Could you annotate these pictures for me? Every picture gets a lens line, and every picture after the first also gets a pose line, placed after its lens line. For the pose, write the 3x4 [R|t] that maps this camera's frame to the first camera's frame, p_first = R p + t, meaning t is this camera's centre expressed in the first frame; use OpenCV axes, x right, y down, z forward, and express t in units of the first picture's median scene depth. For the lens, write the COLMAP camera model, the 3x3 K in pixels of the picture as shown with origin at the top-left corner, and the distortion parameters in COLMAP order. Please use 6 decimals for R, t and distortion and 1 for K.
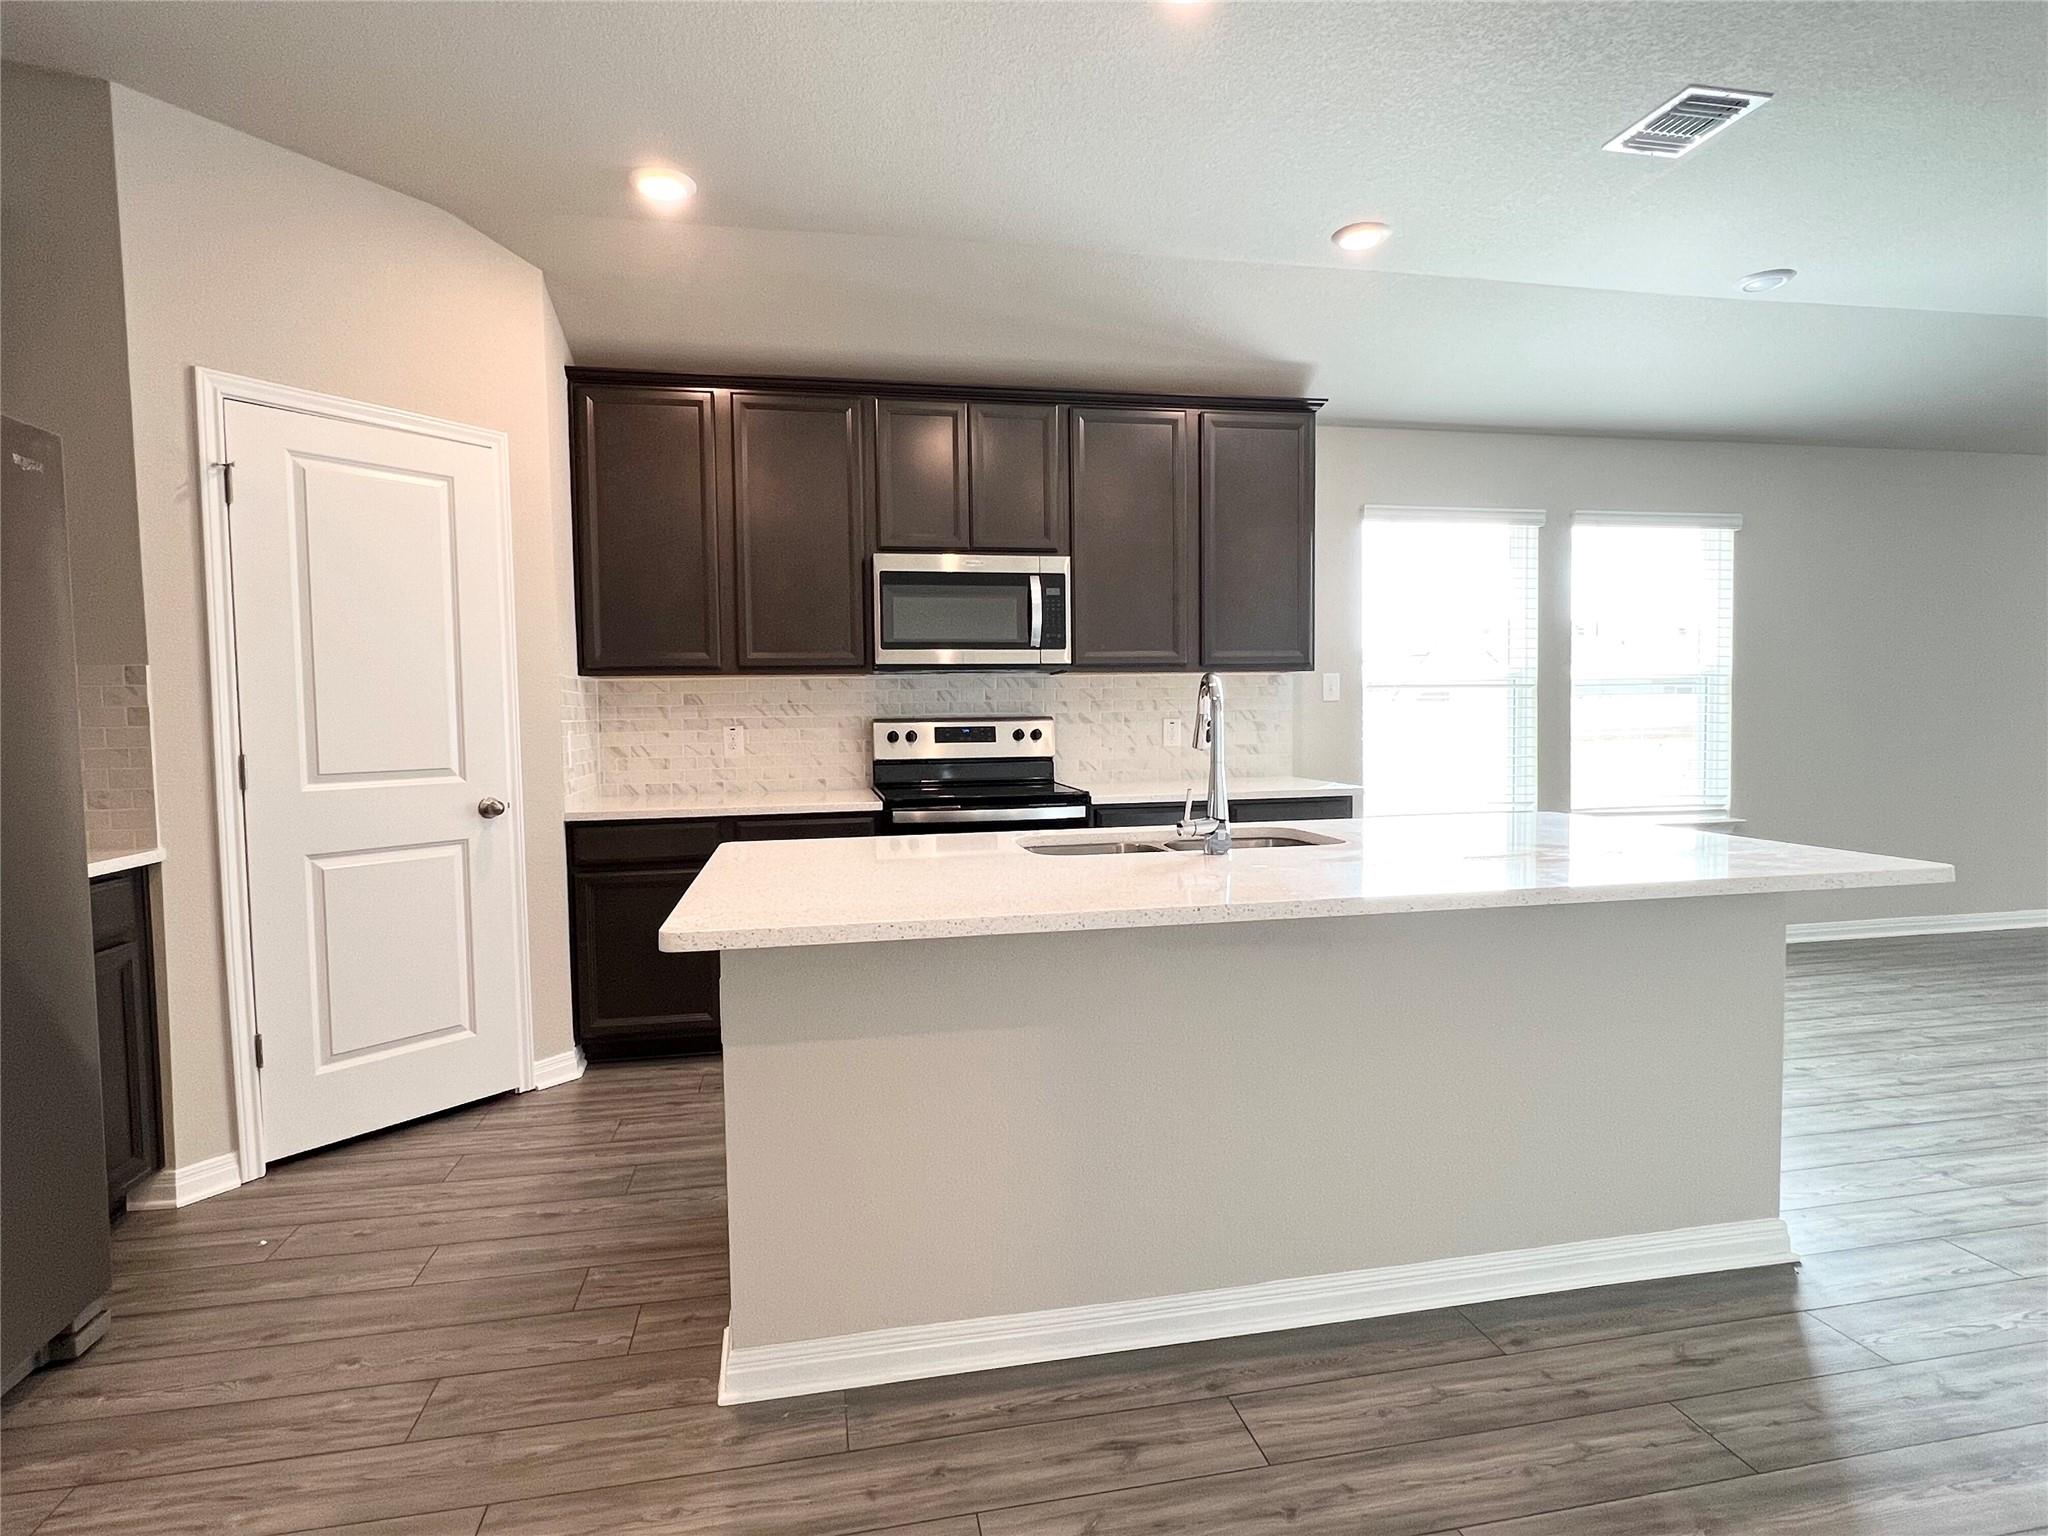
lens RADIAL K [[1061.6, 0, 1017.9], [0, 1061.6, 760.3], [0, 0, 1]] dist [-0.002146, -0.001089]
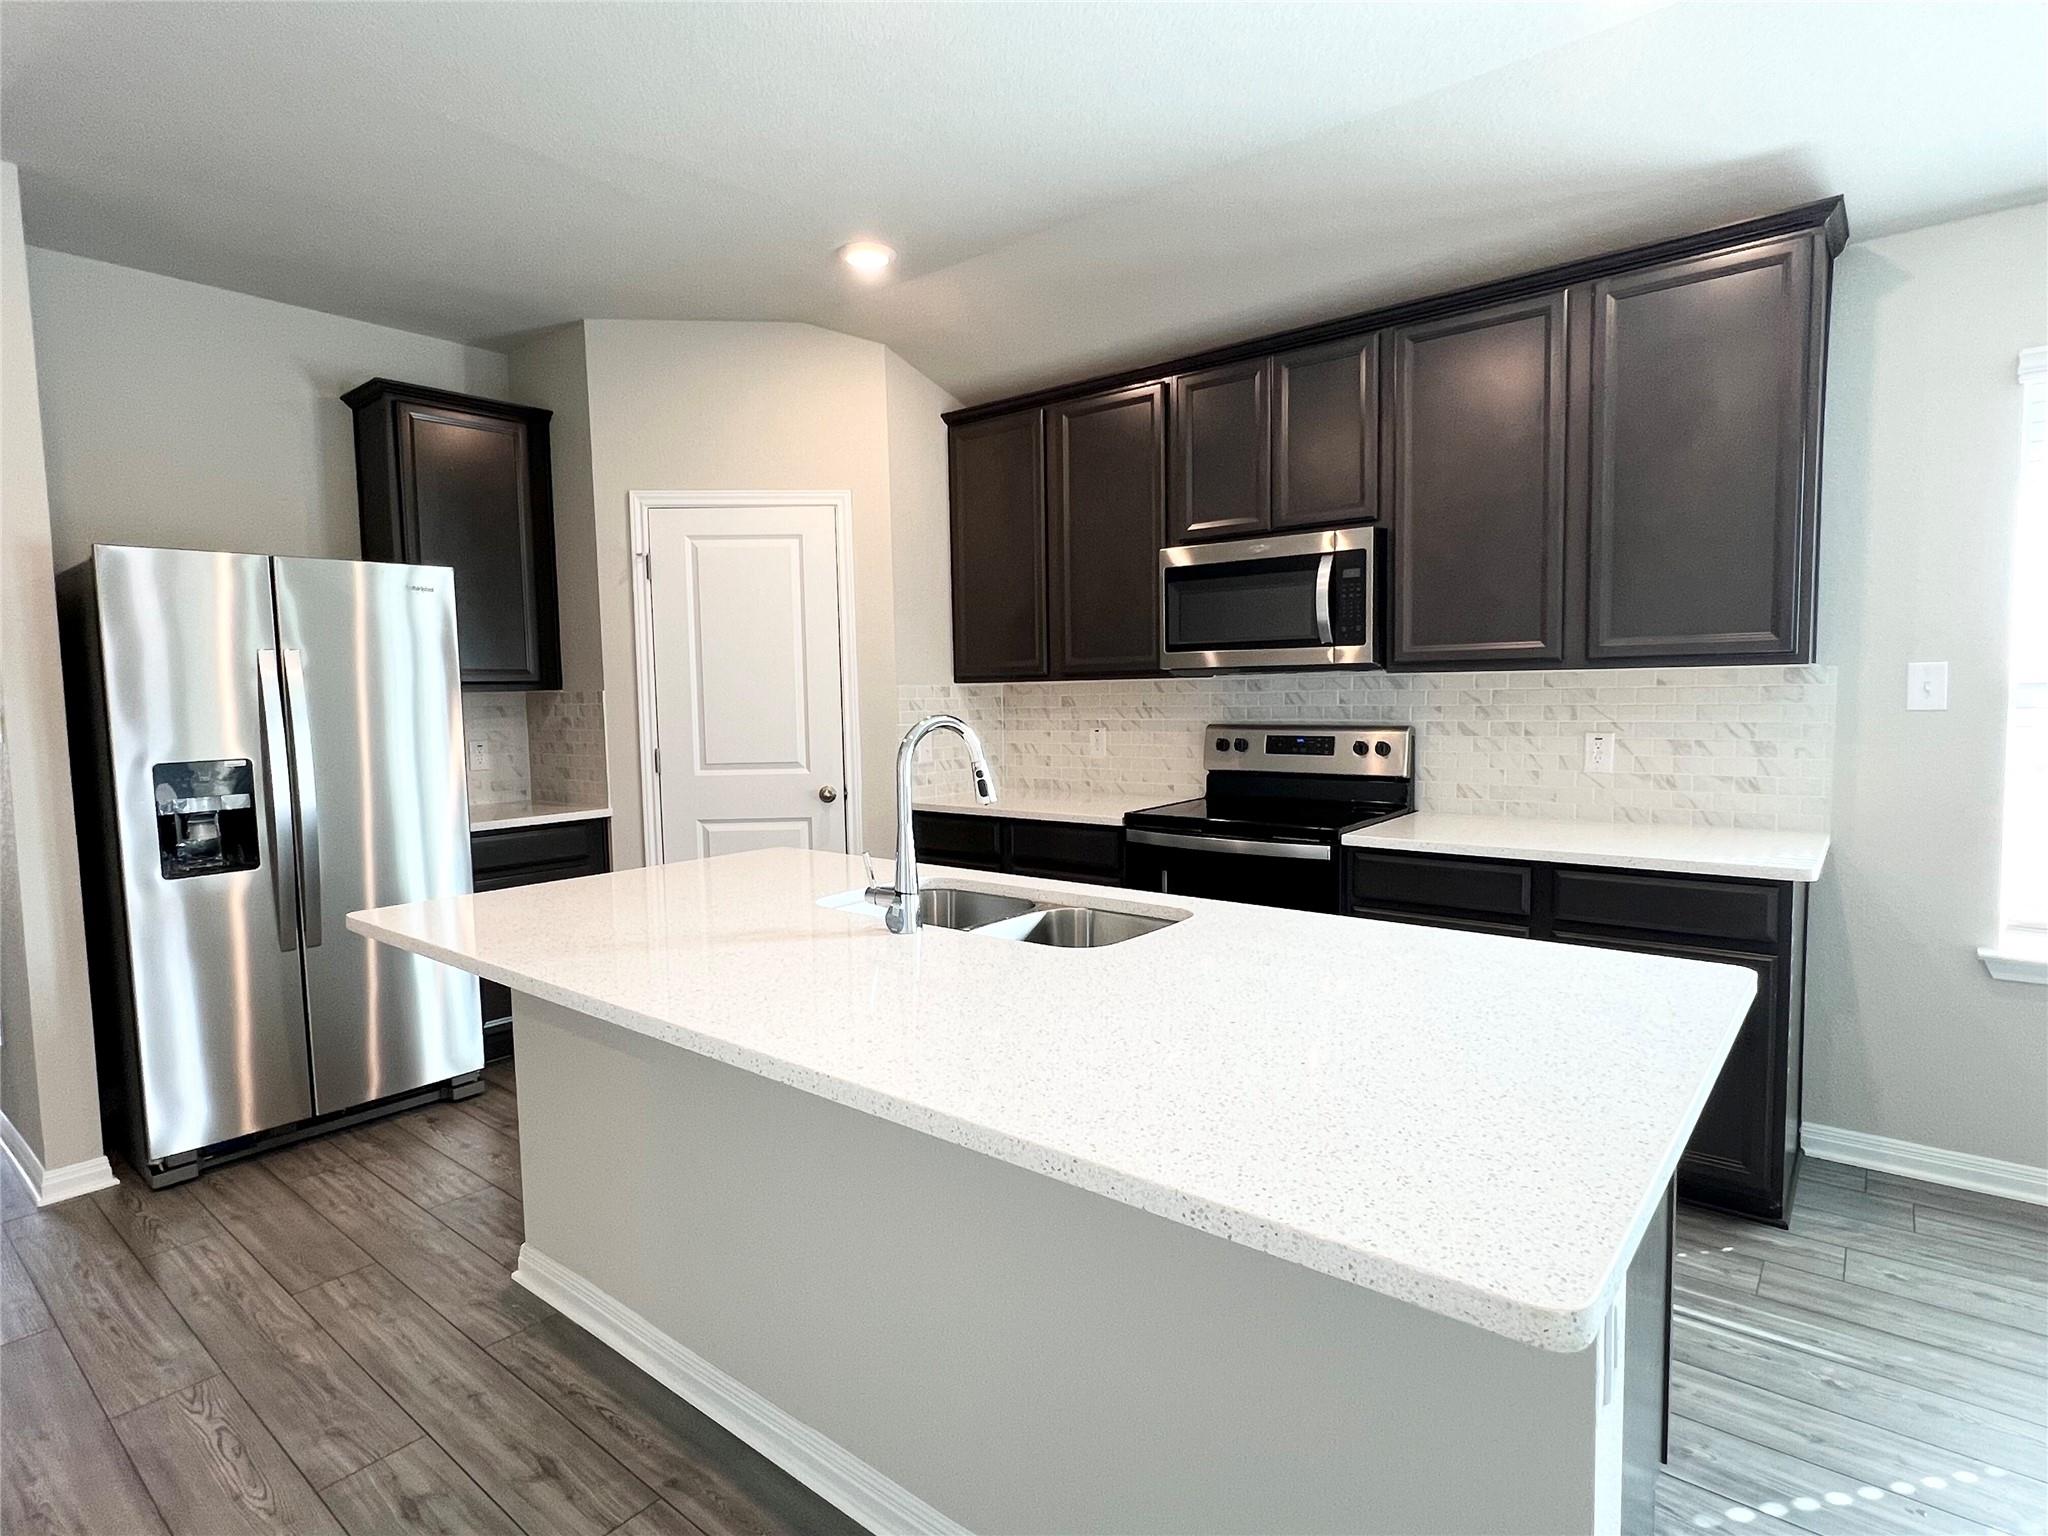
lens RADIAL K [[1064.8, 0, 1024.0], [0, 1064.8, 768.0], [0, 0, 1]] dist [-0.000207, 0.000025]
pose [[0.638012, 0.059811, -0.767700, 0.499230], [-0.026791, 0.998099, 0.055497, -0.050595], [0.769560, -0.014840, 0.638402, 0.298260]]
